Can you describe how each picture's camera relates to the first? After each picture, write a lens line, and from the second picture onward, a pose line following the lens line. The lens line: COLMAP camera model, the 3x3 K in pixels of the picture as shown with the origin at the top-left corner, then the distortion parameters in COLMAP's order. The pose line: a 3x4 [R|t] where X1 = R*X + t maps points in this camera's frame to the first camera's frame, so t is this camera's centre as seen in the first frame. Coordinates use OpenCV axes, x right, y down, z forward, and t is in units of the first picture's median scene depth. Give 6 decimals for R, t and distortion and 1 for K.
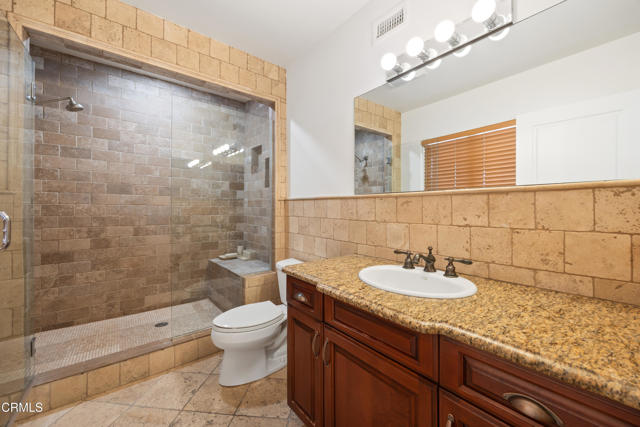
lens RADIAL K [[251.6, 0, 325.9], [0, 251.6, 210.5], [0, 0, 1]] dist [-0.001101, -0.000109]
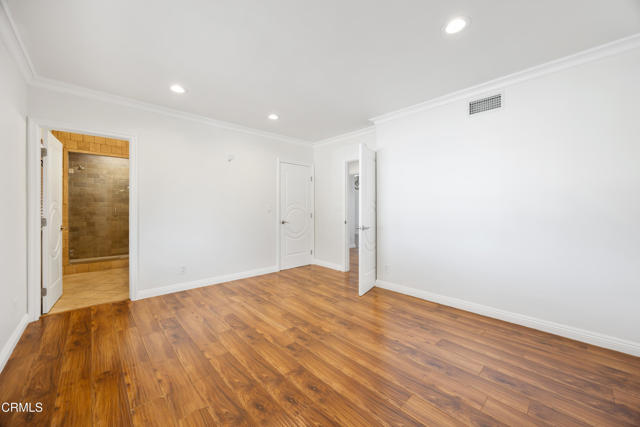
lens RADIAL K [[251.6, 0, 324.7], [0, 251.6, 216.3], [0, 0, 1]] dist [-0.001101, -0.000109]
pose [[0.998711, 0.006721, 0.050310, 1.111371], [-0.007509, 0.999852, 0.015479, 0.011462], [-0.050199, -0.015837, 0.998614, -1.386516]]
